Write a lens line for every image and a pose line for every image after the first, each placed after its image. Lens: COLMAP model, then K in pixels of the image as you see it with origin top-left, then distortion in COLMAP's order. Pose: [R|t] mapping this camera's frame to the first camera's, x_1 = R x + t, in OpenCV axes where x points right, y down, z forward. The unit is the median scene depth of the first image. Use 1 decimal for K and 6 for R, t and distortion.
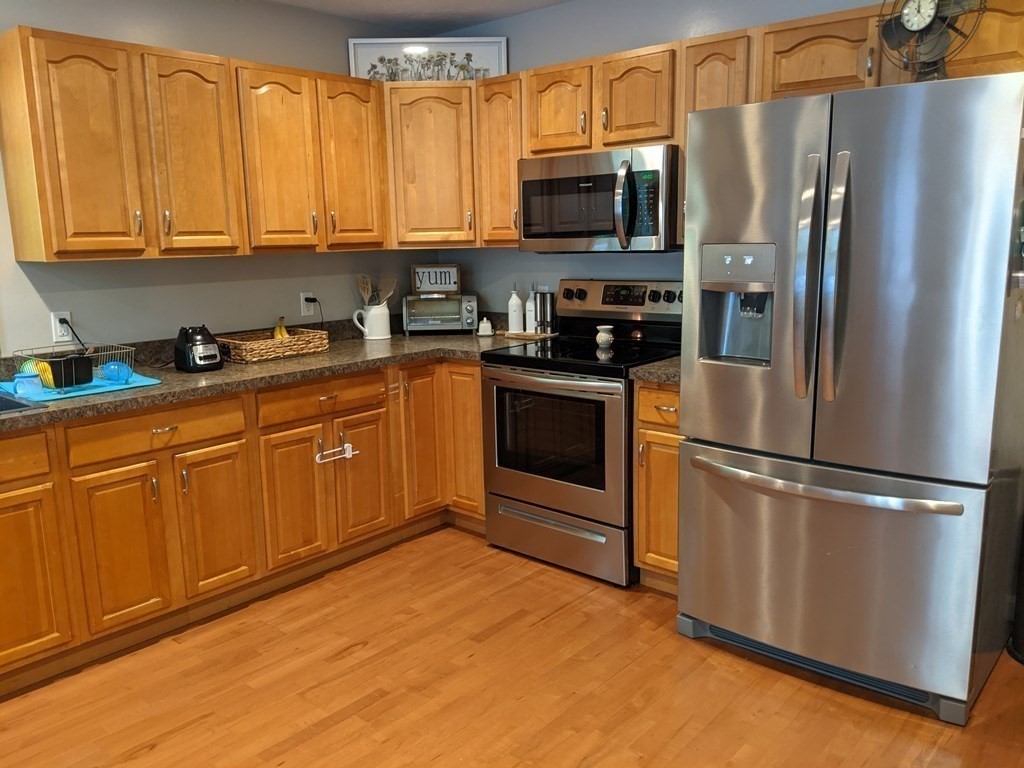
lens RADIAL K [[816.0, 0, 512.0], [0, 816.0, 384.0], [0, 0, 1]] dist [0.055891, -0.106202]
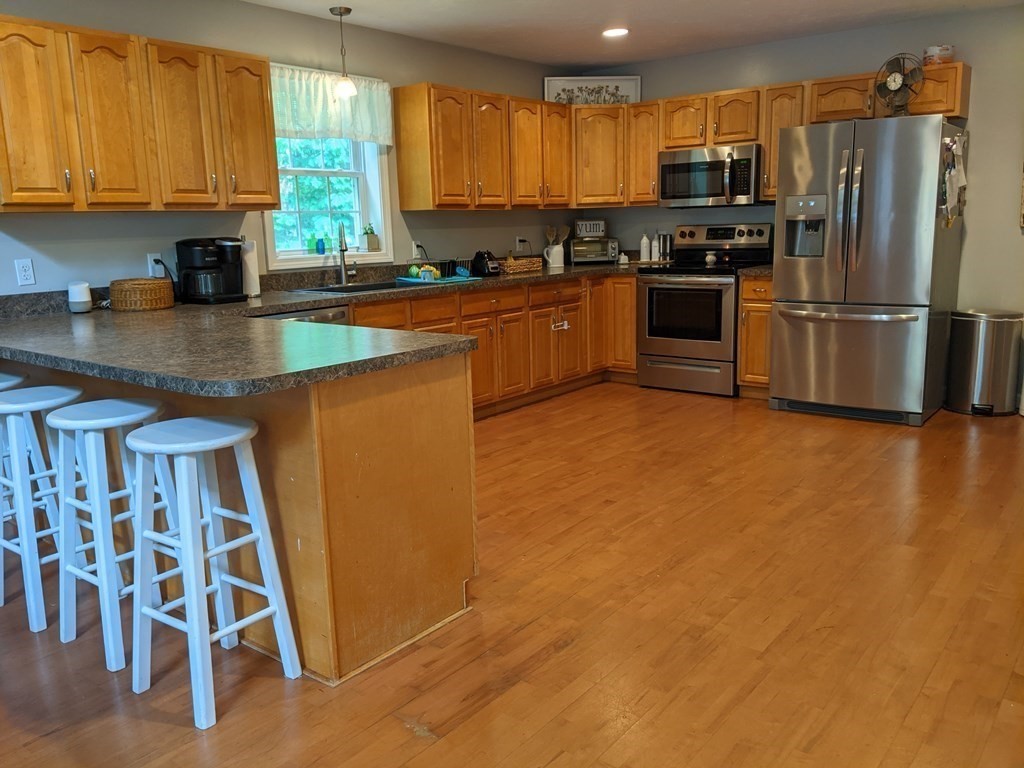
lens RADIAL K [[835.6, 0, 512.0], [0, 835.6, 384.0], [0, 0, 1]] dist [0.088492, -0.206360]
pose [[0.998861, -0.014104, 0.045580, -0.372814], [0.013705, 0.999865, 0.009053, 0.177816], [-0.045701, -0.008418, 0.998920, -0.700943]]
